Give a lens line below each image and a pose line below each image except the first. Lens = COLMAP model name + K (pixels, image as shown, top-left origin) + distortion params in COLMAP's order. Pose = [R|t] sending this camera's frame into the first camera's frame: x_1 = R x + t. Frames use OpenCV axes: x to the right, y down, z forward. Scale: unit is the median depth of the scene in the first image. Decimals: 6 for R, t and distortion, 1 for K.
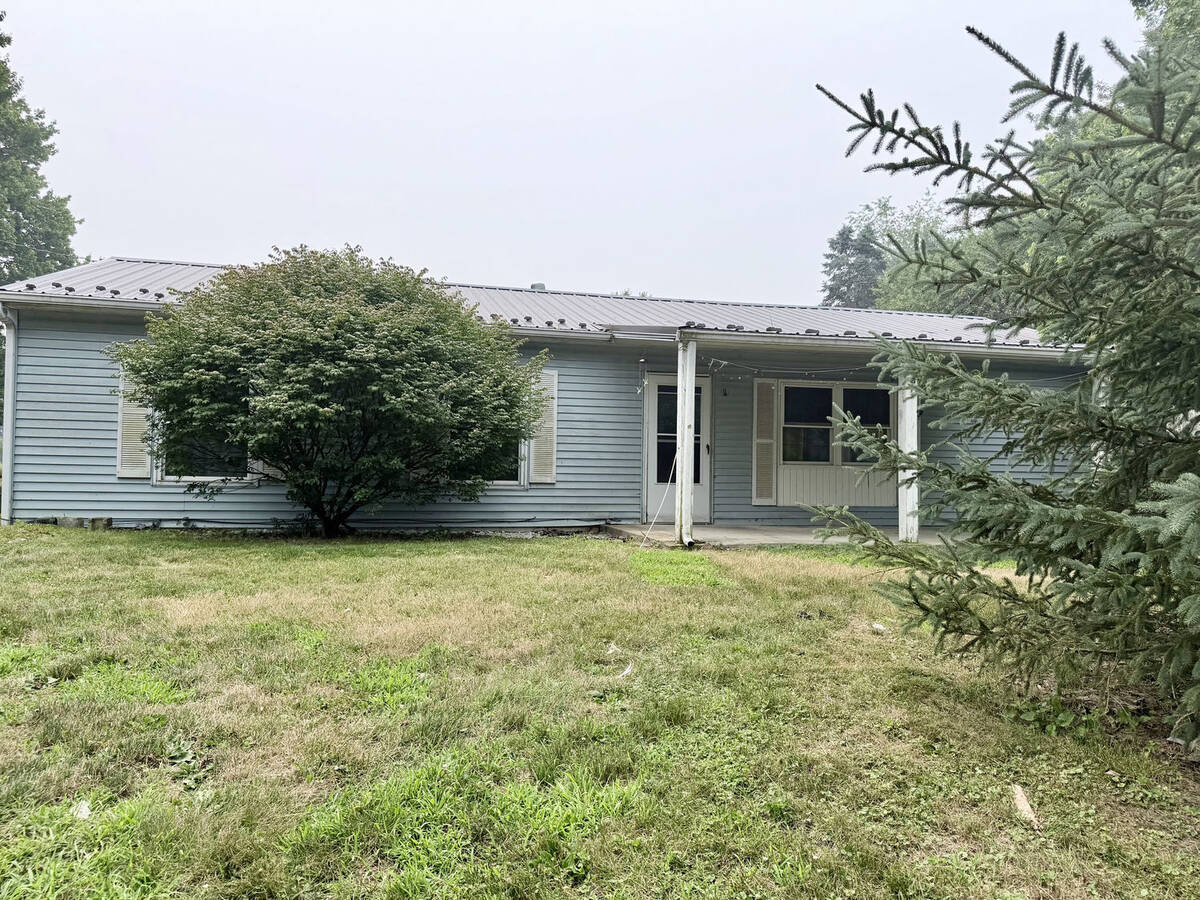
lens RADIAL K [[855.9, 0, 603.2], [0, 855.9, 455.4], [0, 0, 1]] dist [0.065215, -0.078641]
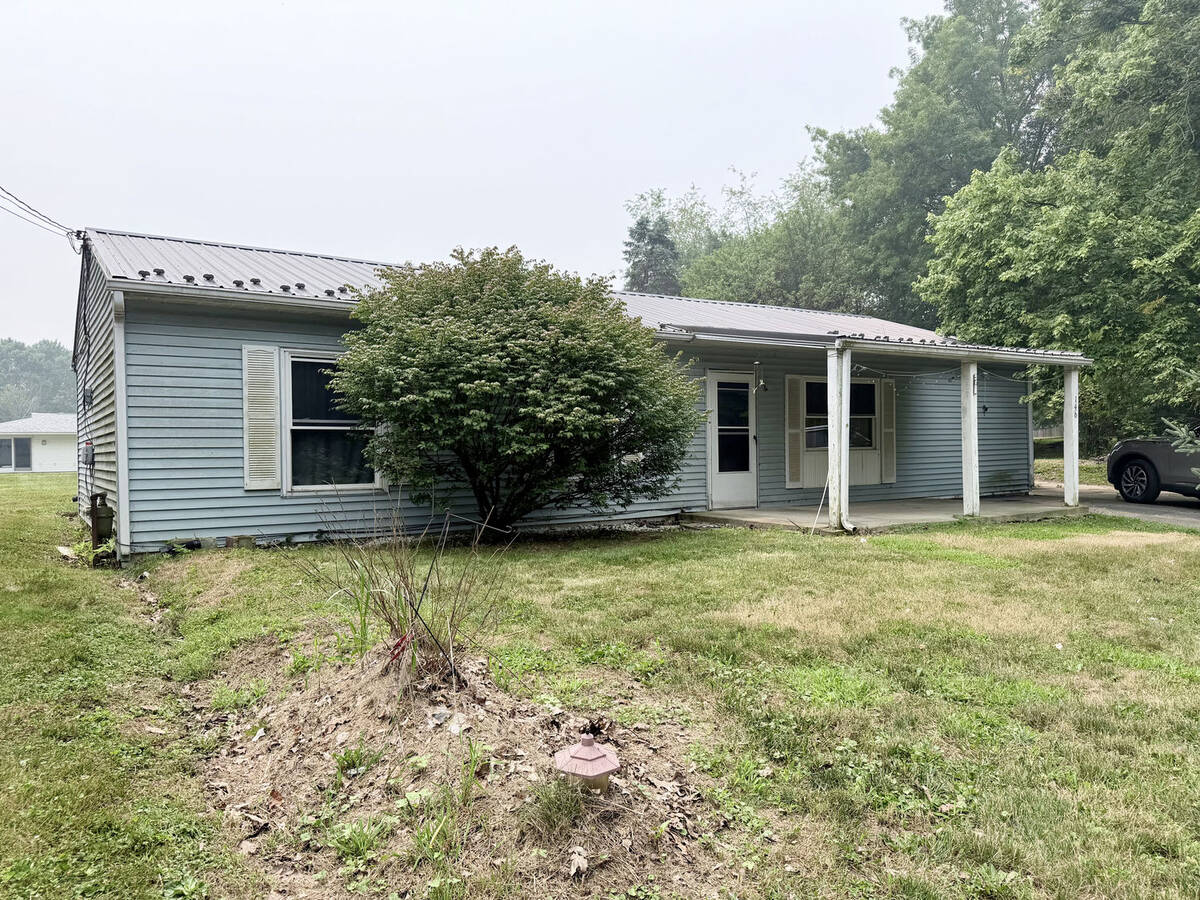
lens RADIAL K [[855.9, 0, 599.7], [0, 855.9, 453.4], [0, 0, 1]] dist [0.065215, -0.078641]
pose [[0.944855, -0.028884, 0.326213, -0.435938], [0.019377, 0.999289, 0.032355, -0.030004], [-0.326915, -0.024250, 0.944743, 0.025468]]
